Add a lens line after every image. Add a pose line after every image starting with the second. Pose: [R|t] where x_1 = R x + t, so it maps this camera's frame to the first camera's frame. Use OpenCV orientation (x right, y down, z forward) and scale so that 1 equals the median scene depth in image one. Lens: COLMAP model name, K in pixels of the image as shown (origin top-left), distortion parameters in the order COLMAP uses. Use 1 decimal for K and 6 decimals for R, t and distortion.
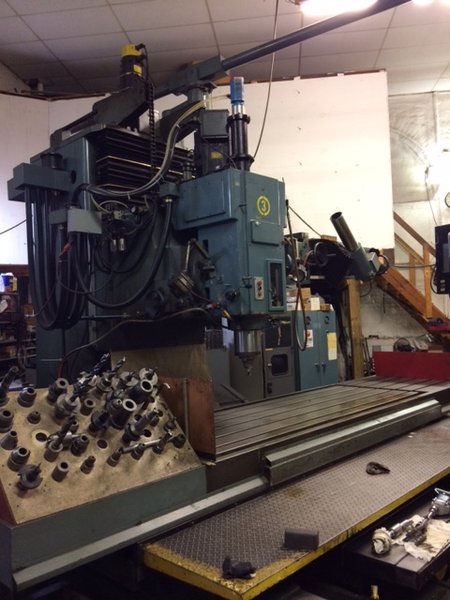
lens RADIAL K [[508.2, 0, 225.0], [0, 508.2, 300.0], [0, 0, 1]] dist [0.073975, -0.125359]
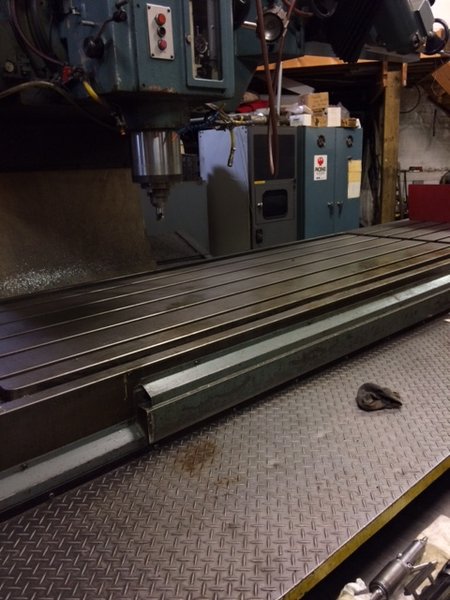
lens RADIAL K [[508.2, 0, 225.0], [0, 508.2, 300.0], [0, 0, 1]] dist [0.073975, -0.125359]
pose [[0.997426, 0.019245, -0.069075, 0.090951], [0.002571, 0.953090, 0.302677, 0.038180], [0.071660, -0.302075, 0.950587, 0.270554]]
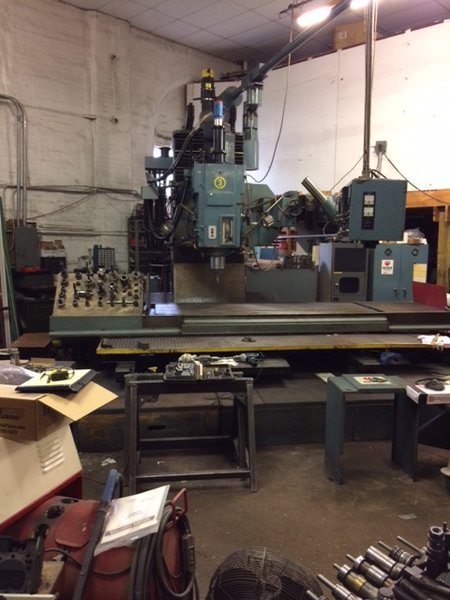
lens RADIAL K [[508.2, 0, 225.0], [0, 508.2, 300.0], [0, 0, 1]] dist [0.073975, -0.125359]
pose [[0.786076, 0.114223, -0.607485, 0.662071], [-0.013505, 0.985717, 0.167866, -0.048908], [0.617982, -0.123751, 0.776391, -0.198655]]
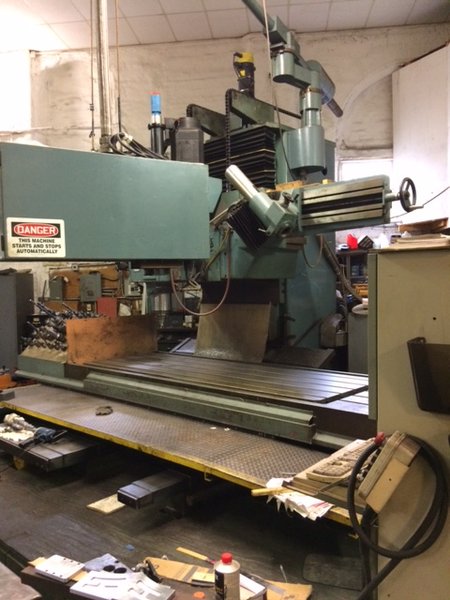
lens RADIAL K [[508.2, 0, 225.0], [0, 508.2, 300.0], [0, 0, 1]] dist [0.073975, -0.125359]
pose [[0.009111, 0.061648, -0.998056, 0.787536], [0.058062, 0.996381, 0.062074, 0.002786], [0.998271, -0.058515, 0.005498, 0.680371]]
